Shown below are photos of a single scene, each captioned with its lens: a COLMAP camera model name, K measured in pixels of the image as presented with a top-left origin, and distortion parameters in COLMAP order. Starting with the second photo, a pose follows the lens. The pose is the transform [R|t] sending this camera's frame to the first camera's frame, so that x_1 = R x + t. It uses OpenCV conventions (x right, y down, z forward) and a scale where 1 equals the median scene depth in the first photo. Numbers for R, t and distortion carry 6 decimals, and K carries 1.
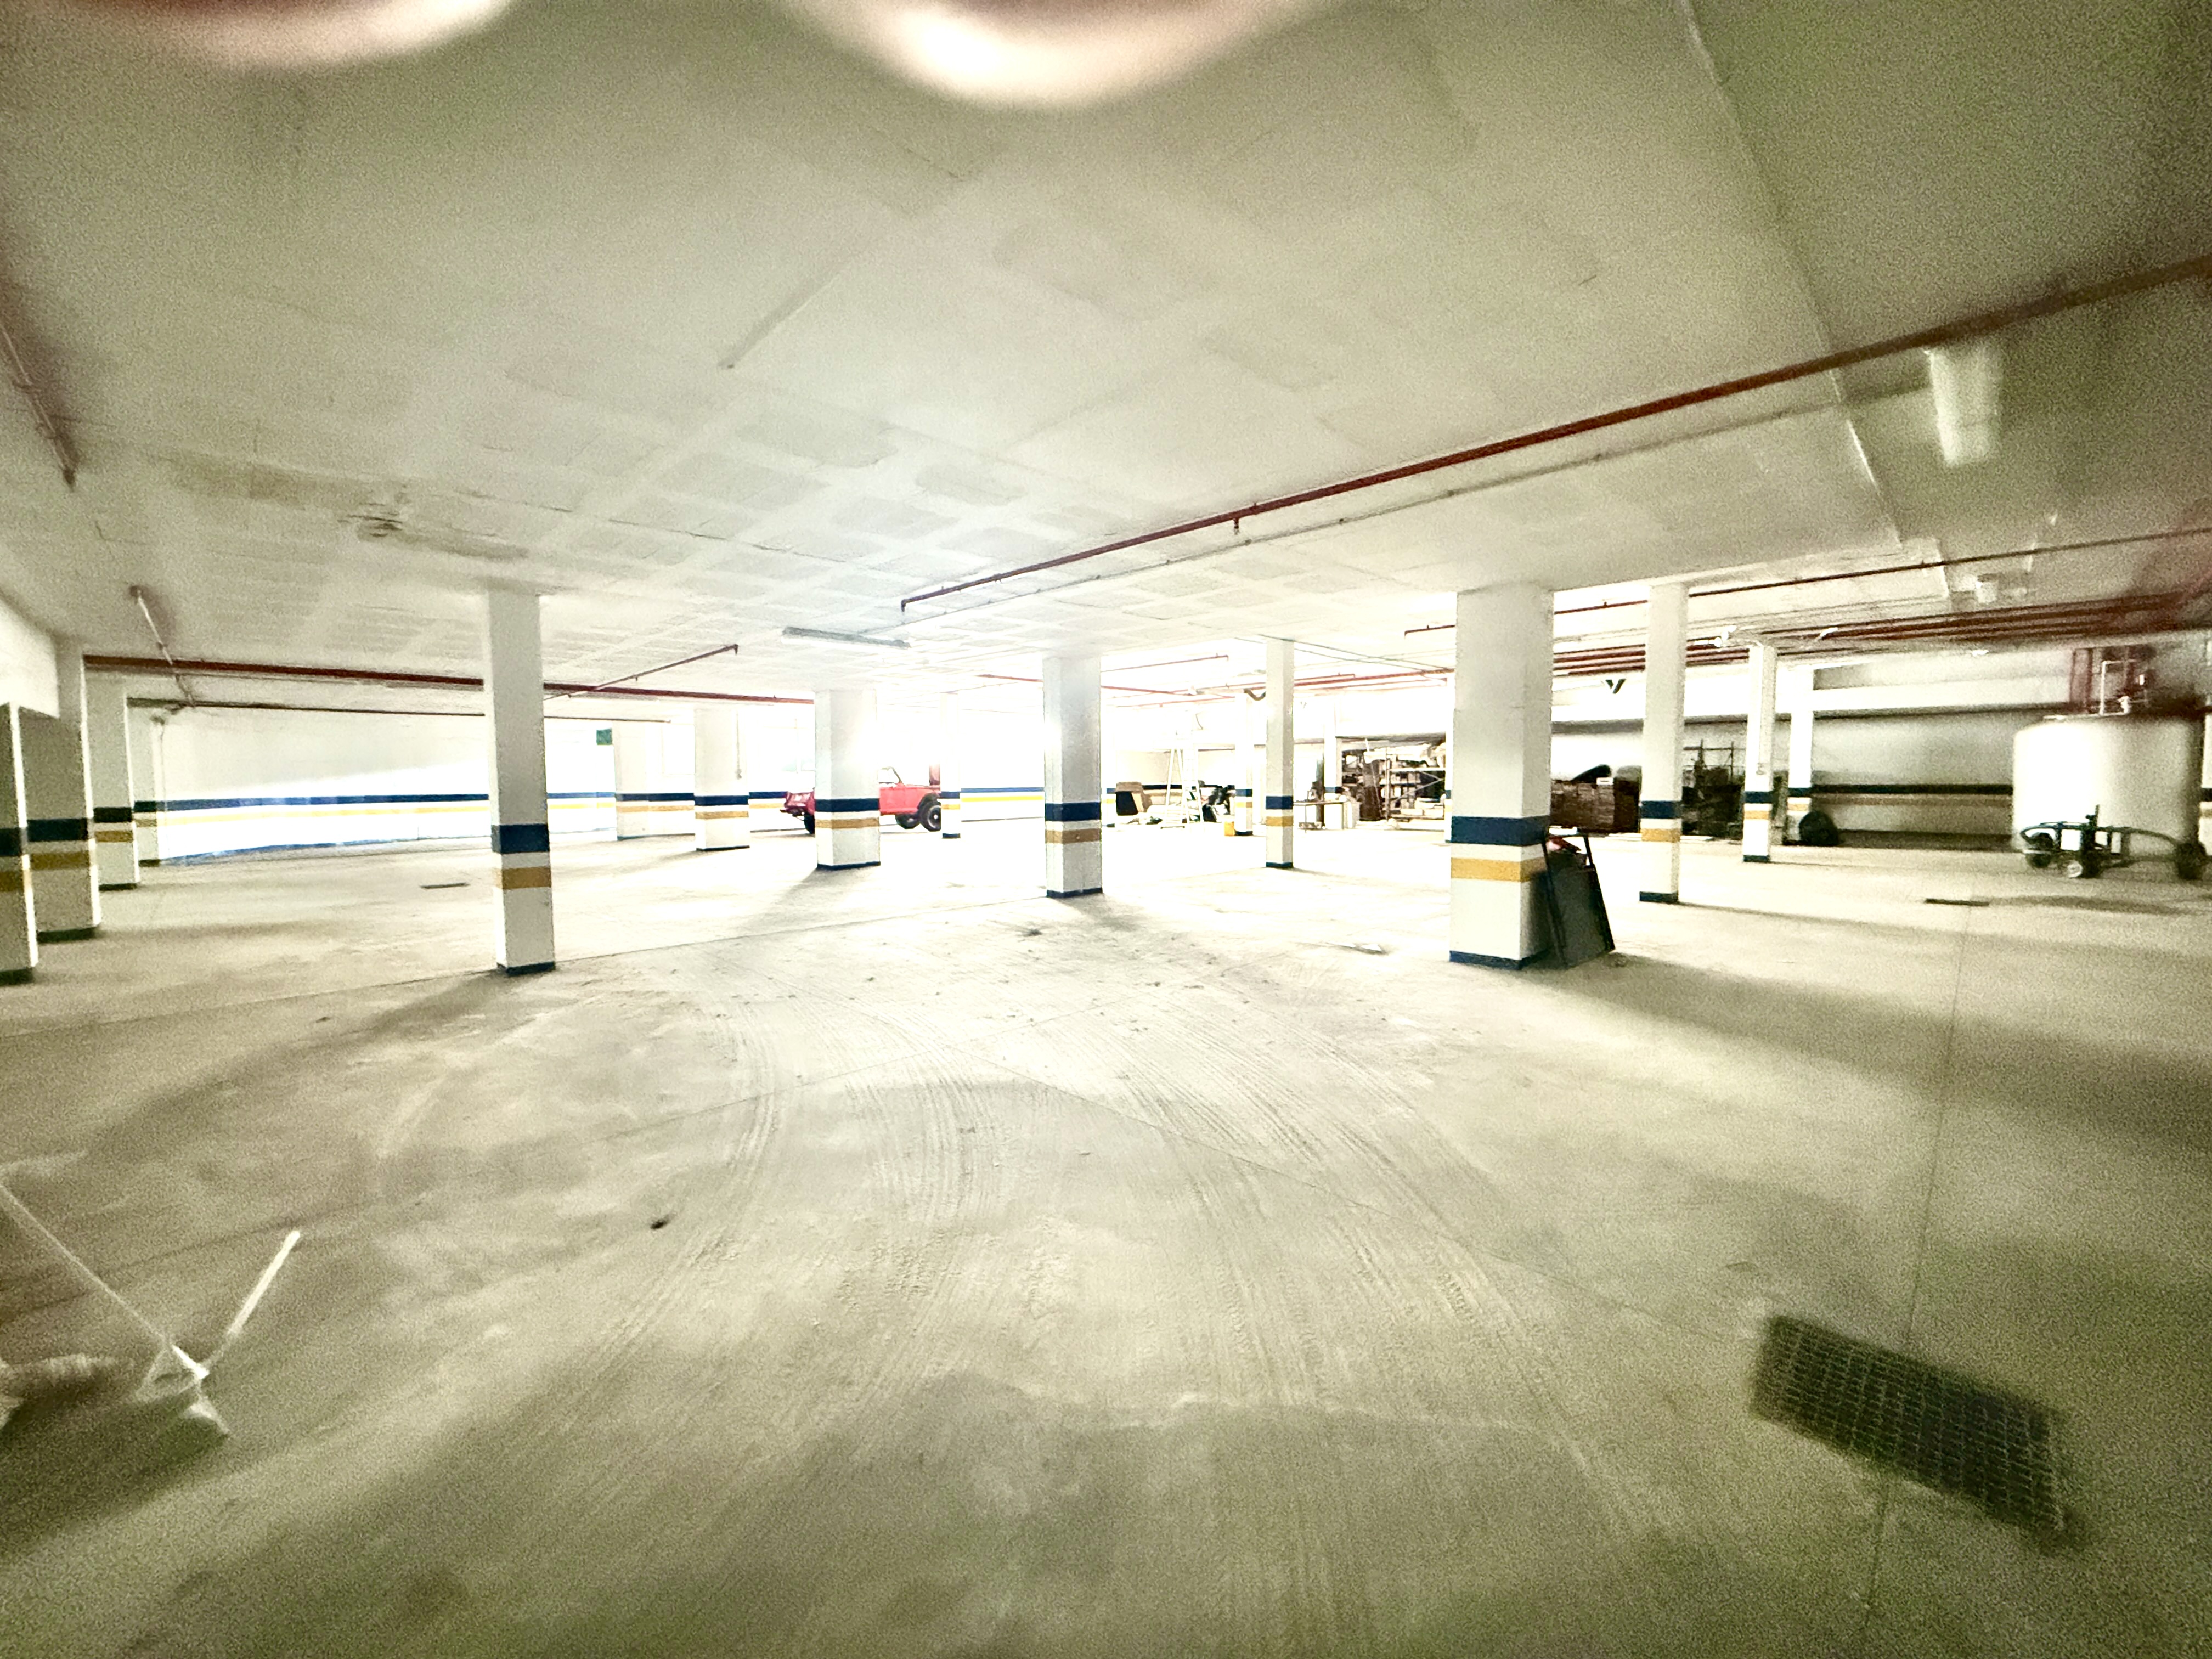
lens RADIAL K [[881.3, 0, 1093.5], [0, 881.3, 836.6], [0, 0, 1]] dist [0.000401, -0.000206]
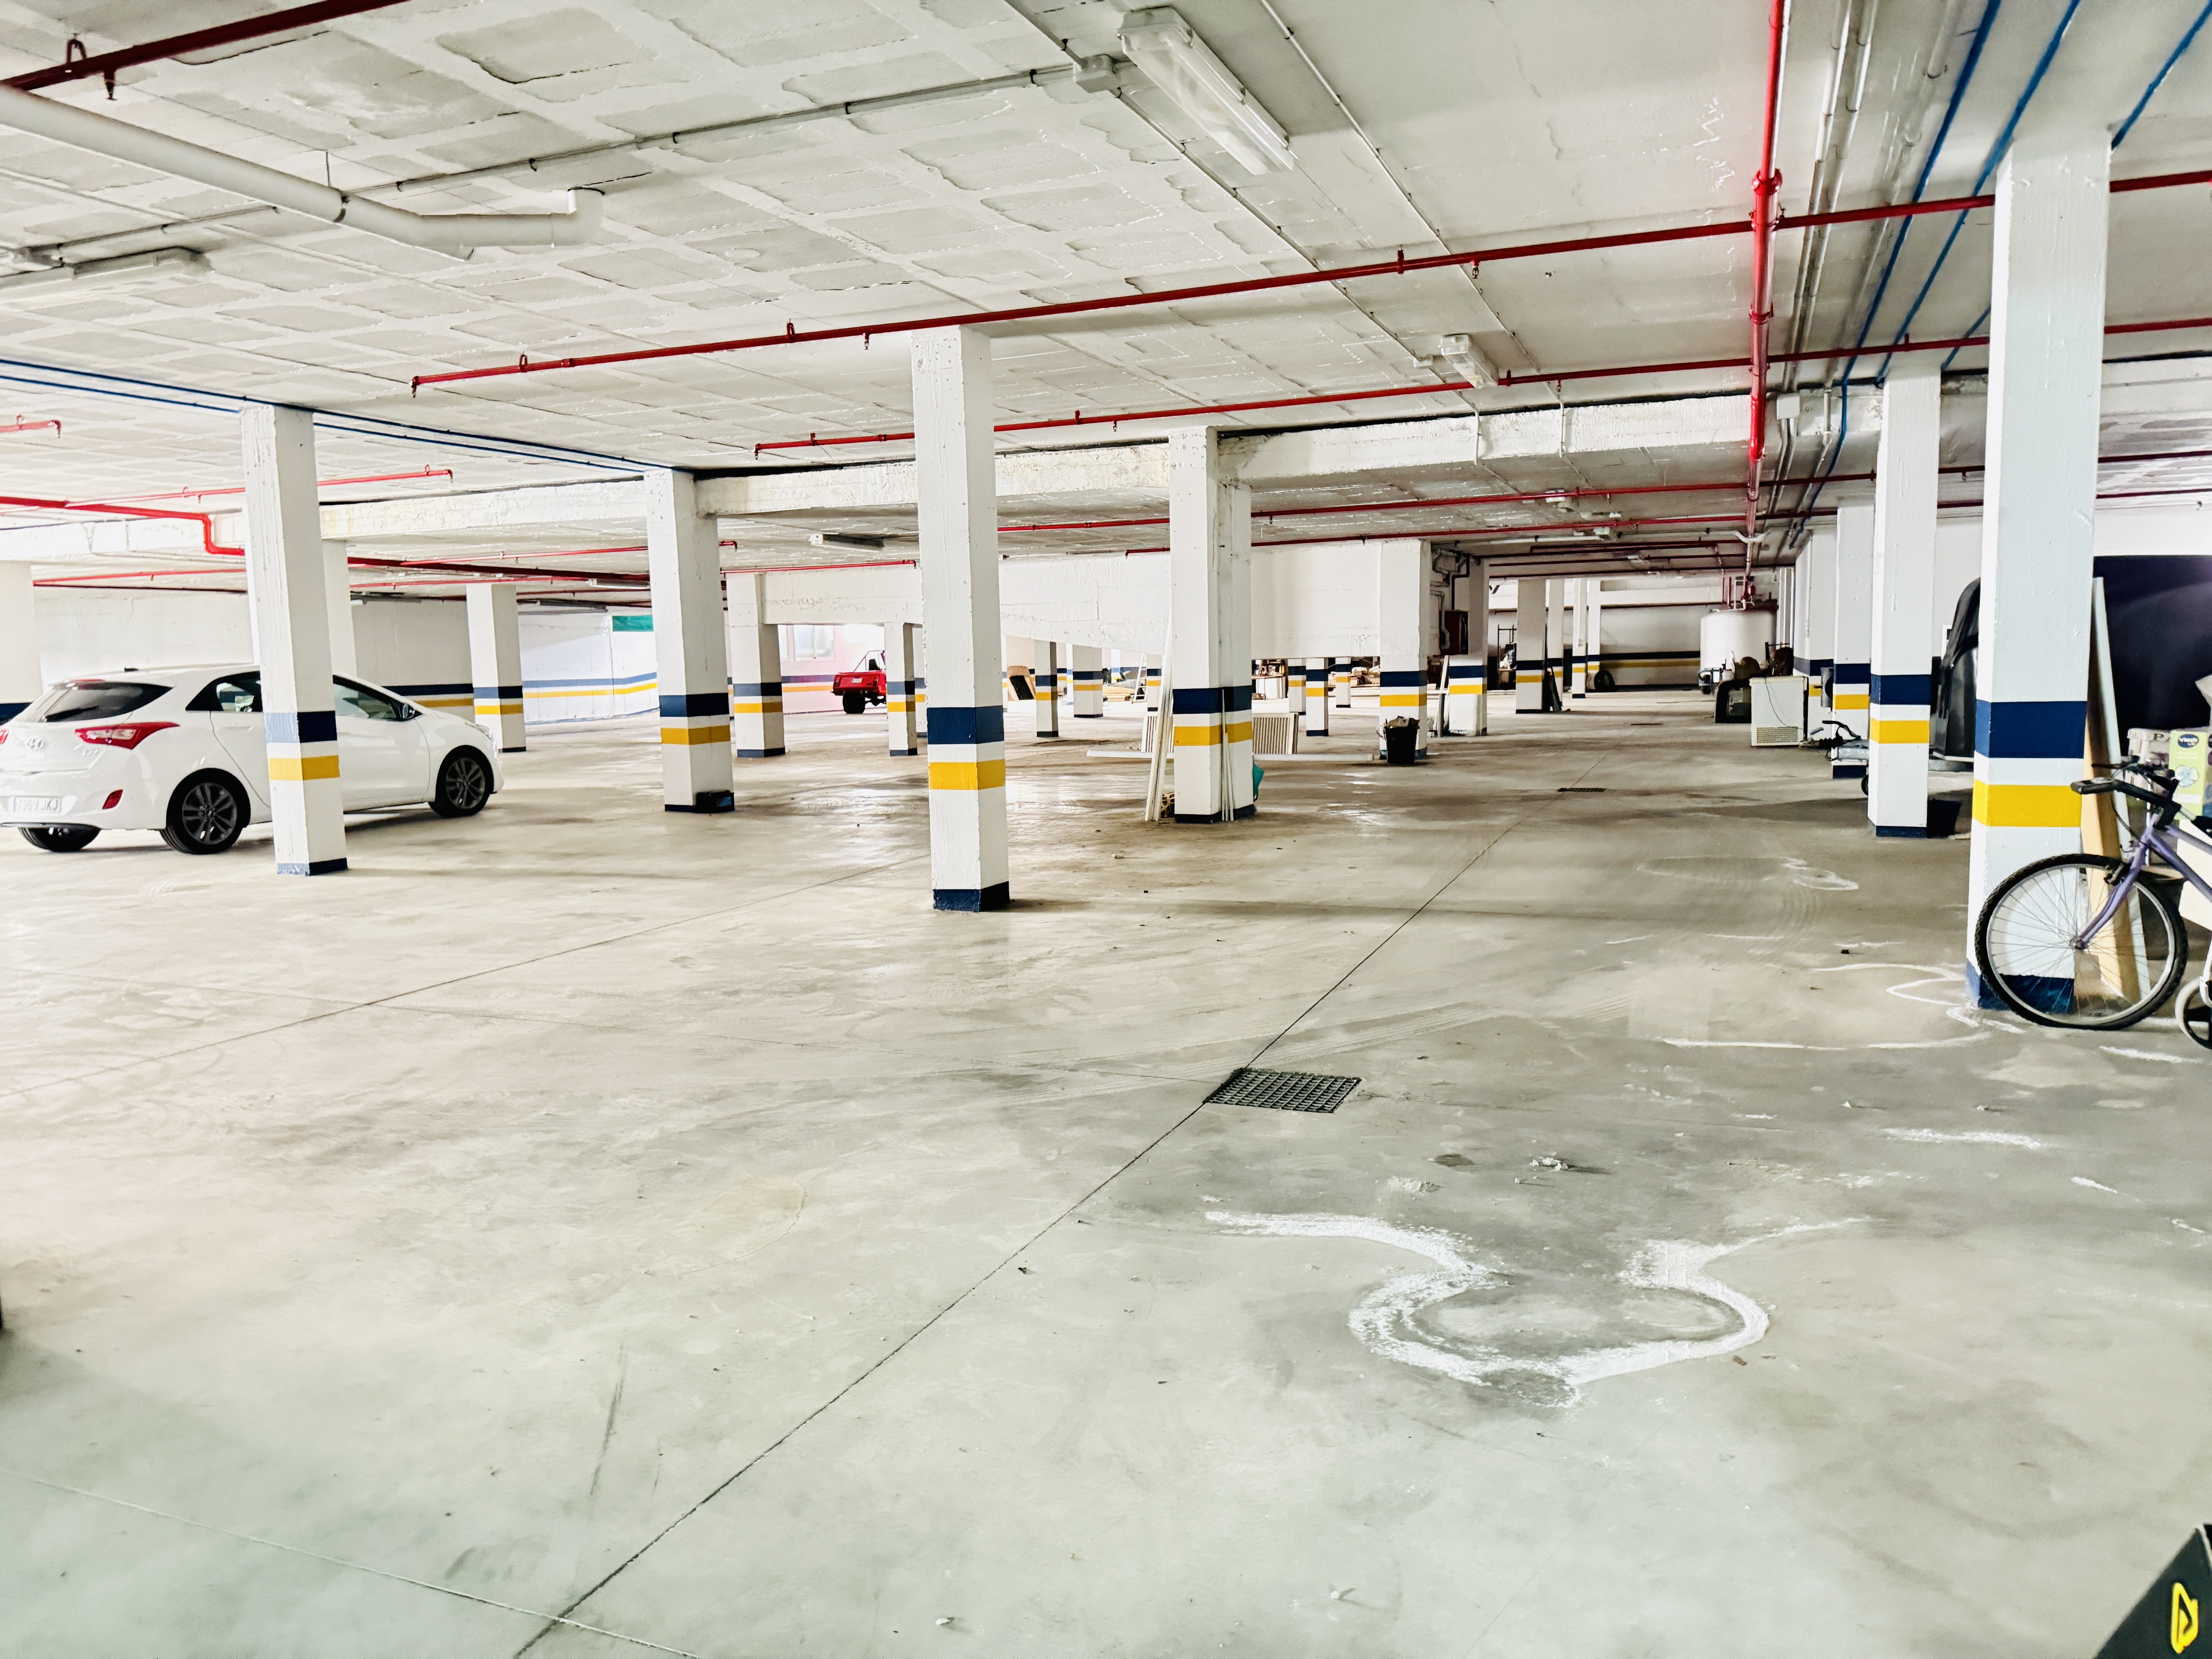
lens RADIAL K [[1549.2, 0, 1114.9], [0, 1549.2, 824.6], [0, 0, 1]] dist [0.050932, -0.020563]
pose [[0.916385, -0.049035, 0.397283, -1.135553], [0.033020, 0.998346, 0.047056, 0.092114], [-0.398934, -0.030003, 0.916489, -1.250288]]
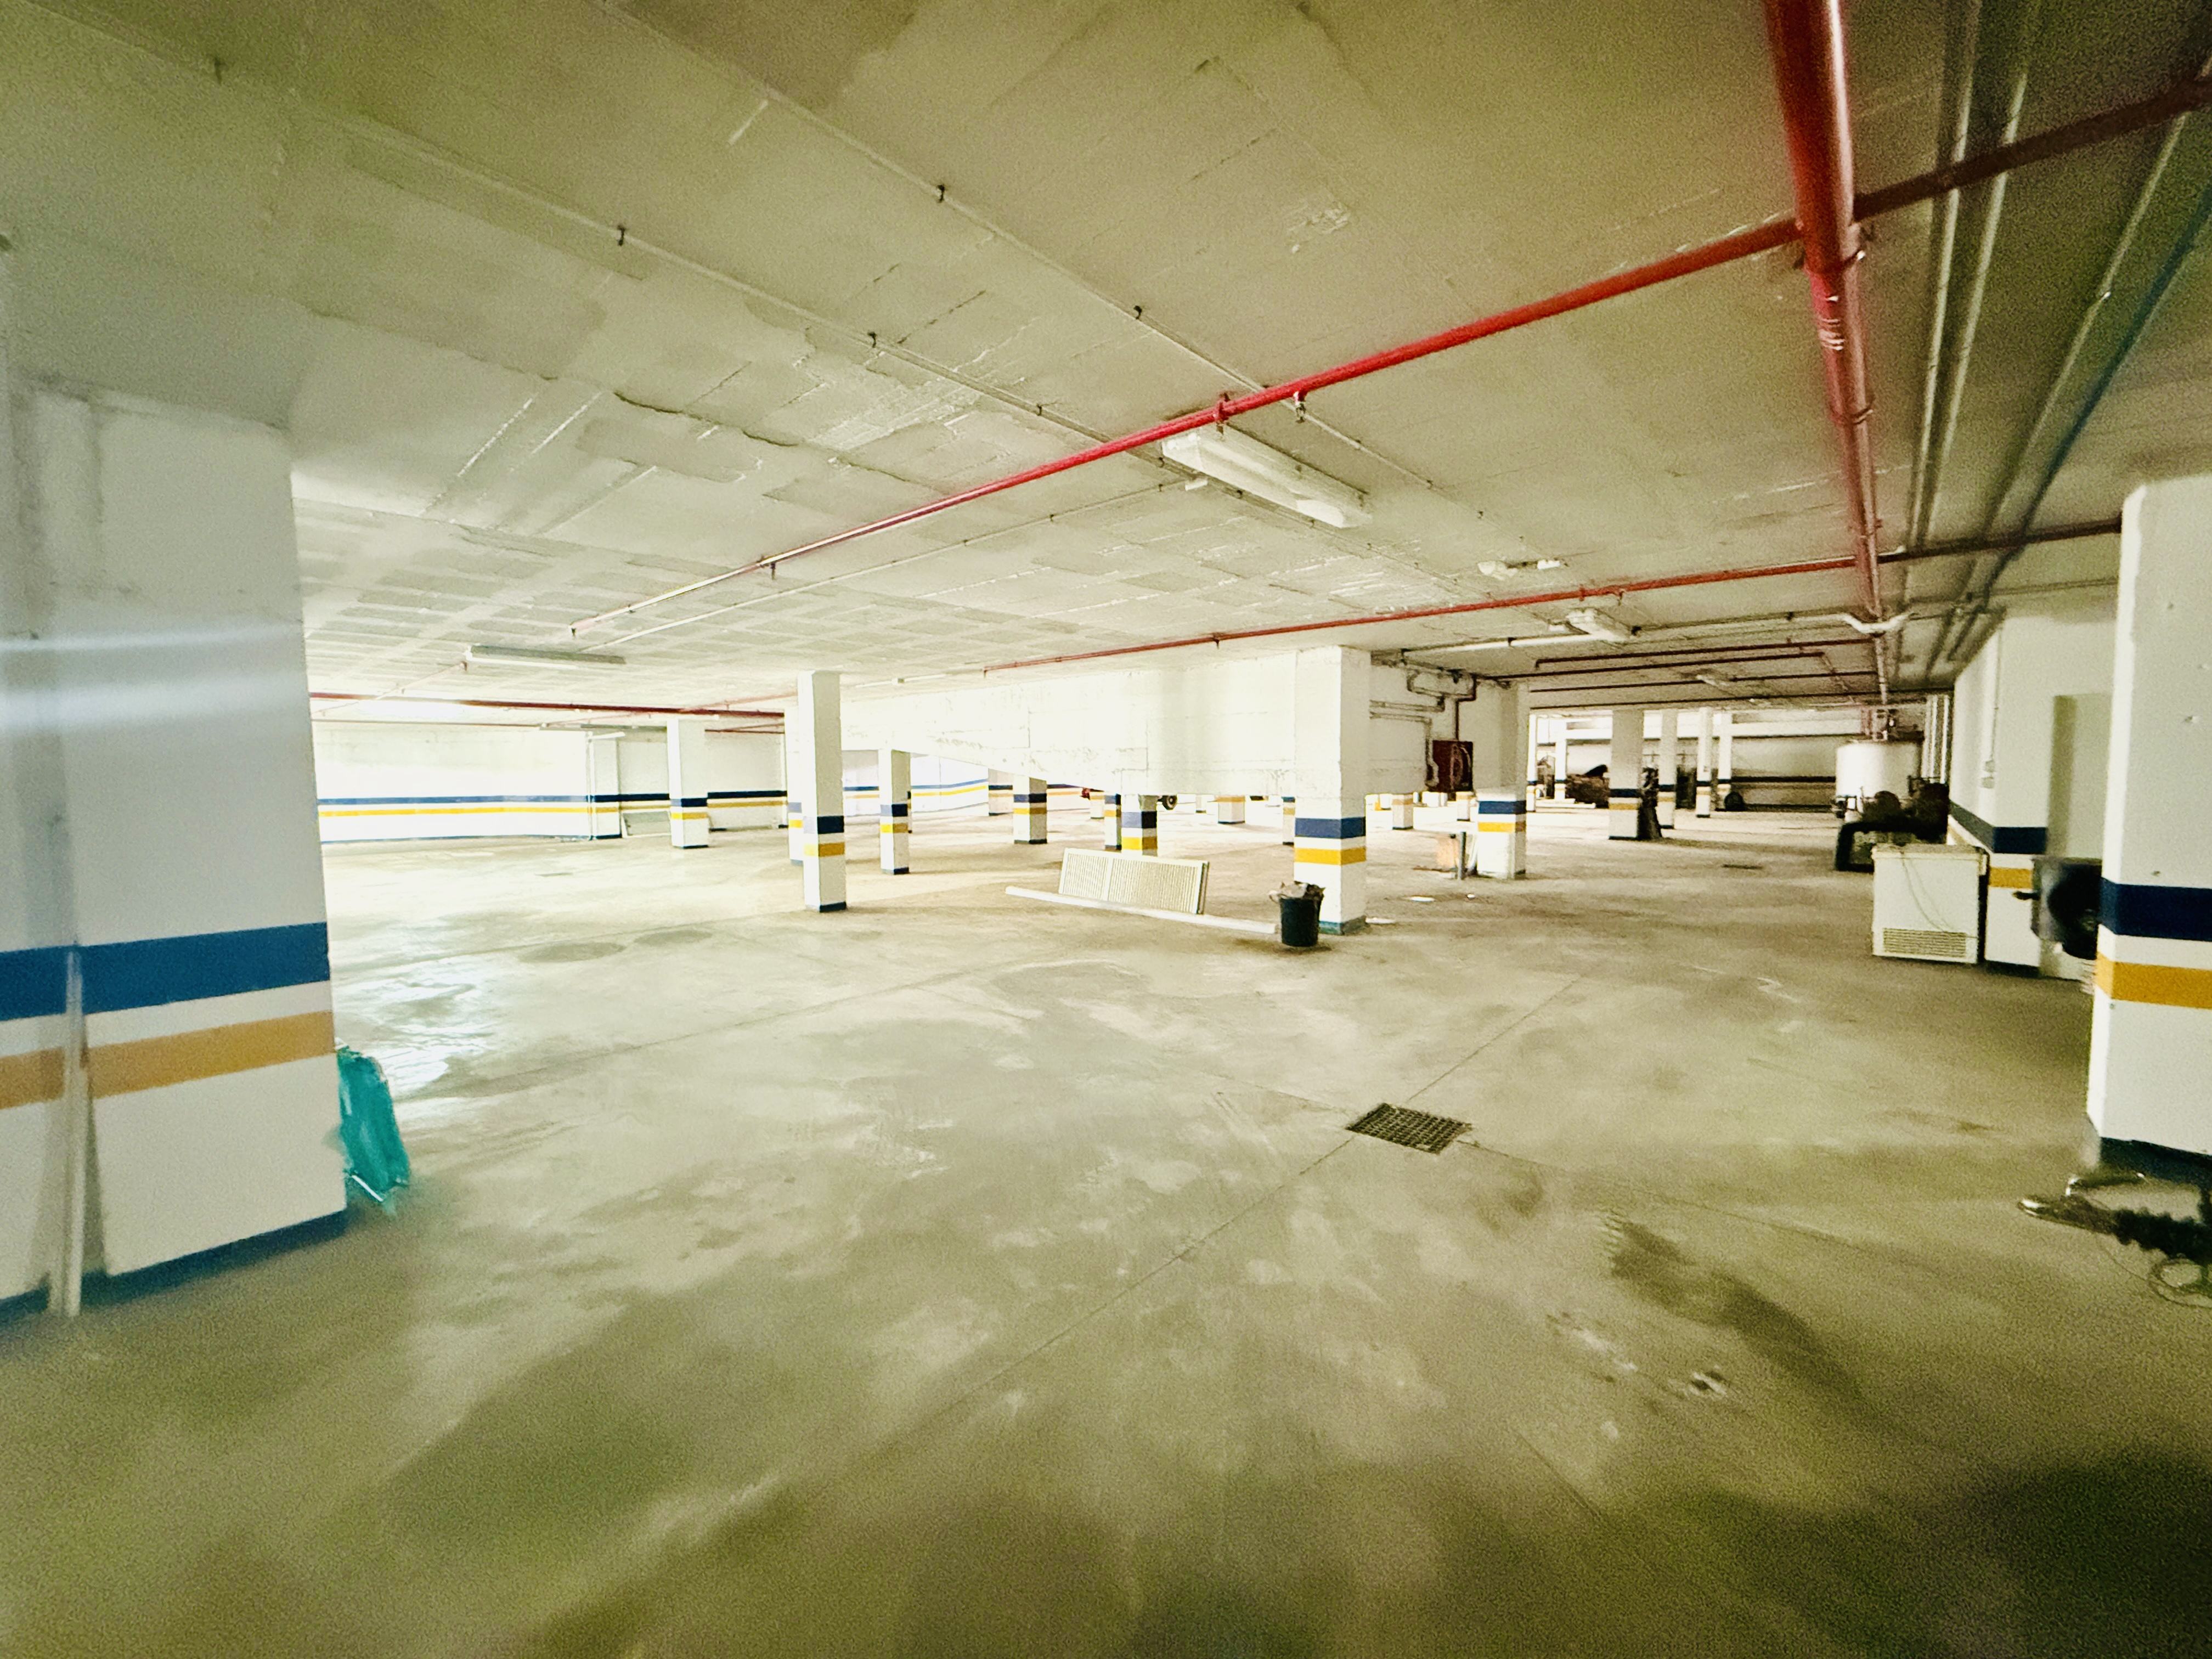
lens RADIAL K [[881.3, 0, 1109.8], [0, 881.3, 838.4], [0, 0, 1]] dist [0.000401, -0.000206]
pose [[0.997642, -0.004634, 0.068473, -0.587607], [0.003779, 0.999913, 0.012618, 0.040242], [-0.068526, -0.012329, 0.997573, -0.725648]]
